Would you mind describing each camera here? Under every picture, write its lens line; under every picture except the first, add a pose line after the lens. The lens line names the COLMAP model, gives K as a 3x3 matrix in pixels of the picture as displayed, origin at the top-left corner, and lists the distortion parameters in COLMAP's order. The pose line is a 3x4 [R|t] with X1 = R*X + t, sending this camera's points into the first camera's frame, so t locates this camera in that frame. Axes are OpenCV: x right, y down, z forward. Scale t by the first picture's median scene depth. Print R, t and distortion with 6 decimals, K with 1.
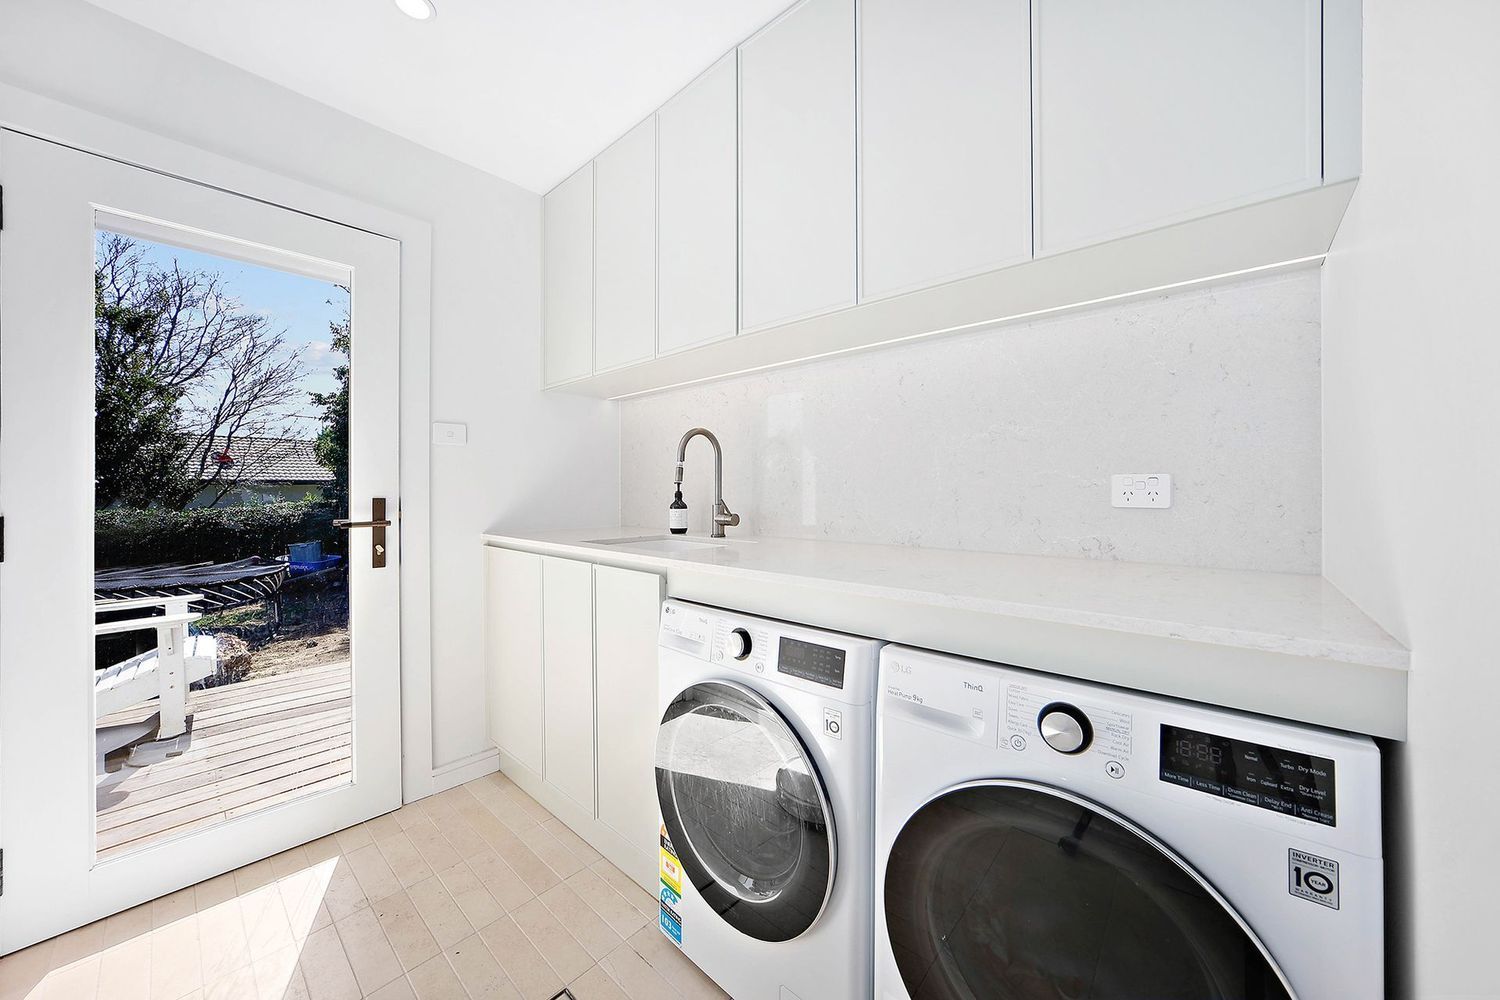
lens RADIAL K [[534.0, 0, 762.3], [0, 534.0, 492.7], [0, 0, 1]] dist [-0.006958, 0.000533]
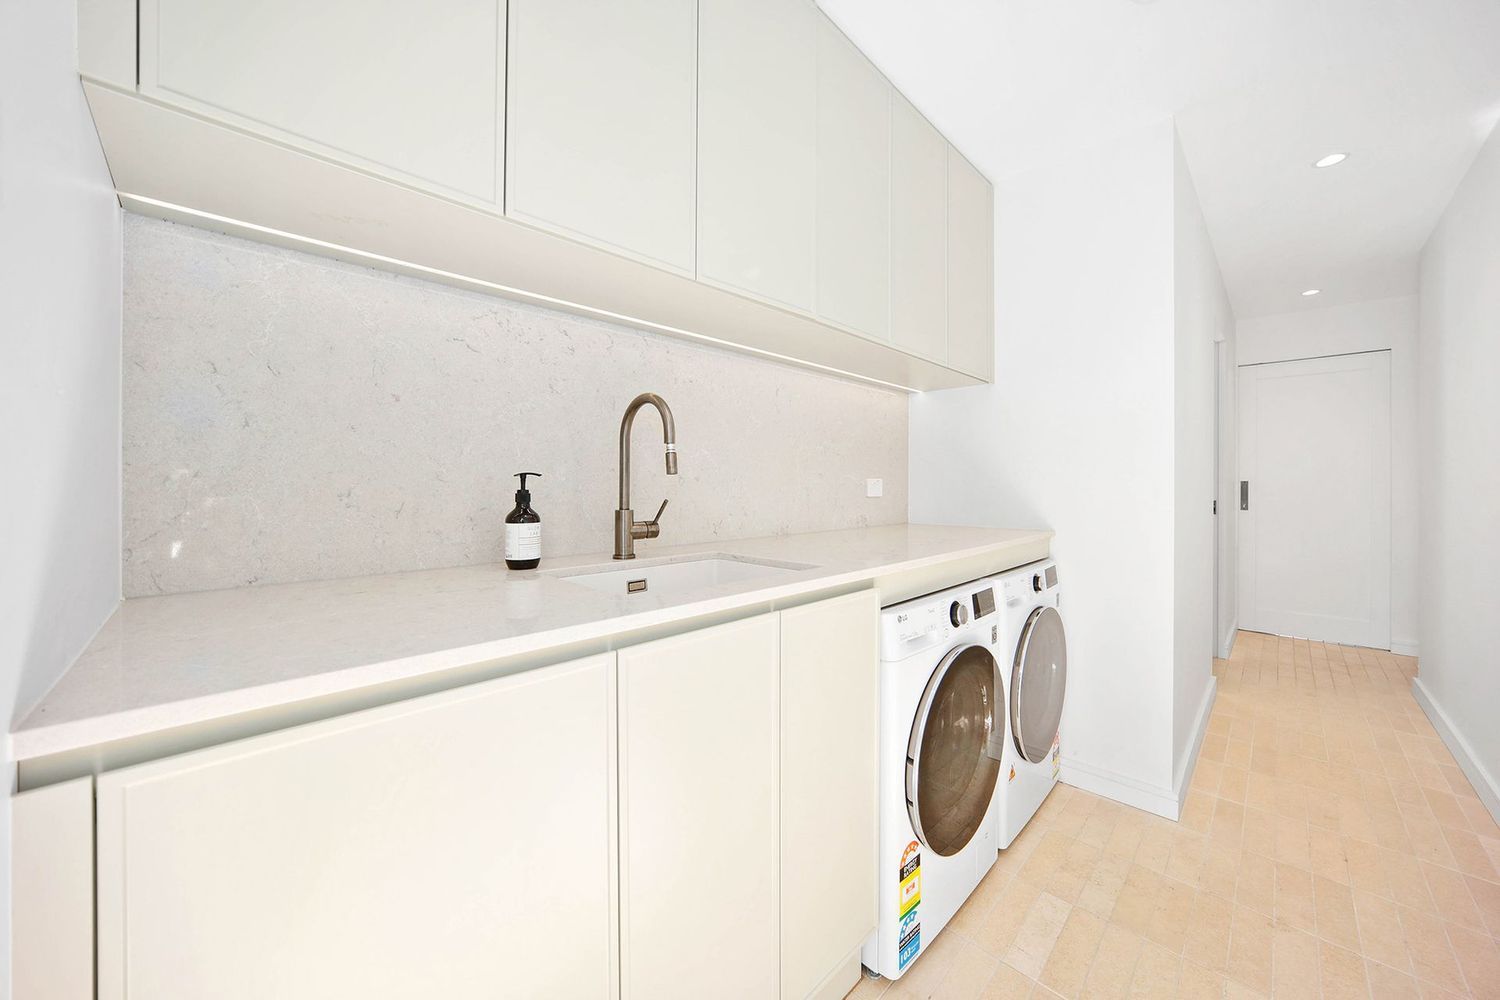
lens RADIAL K [[534.0, 0, 762.3], [0, 534.0, 492.7], [0, 0, 1]] dist [-0.006958, 0.000533]
pose [[0.081043, -0.009729, 0.996663, -0.740350], [0.007411, 0.999931, 0.009158, -0.003805], [-0.996683, 0.006644, 0.081109, 0.781317]]
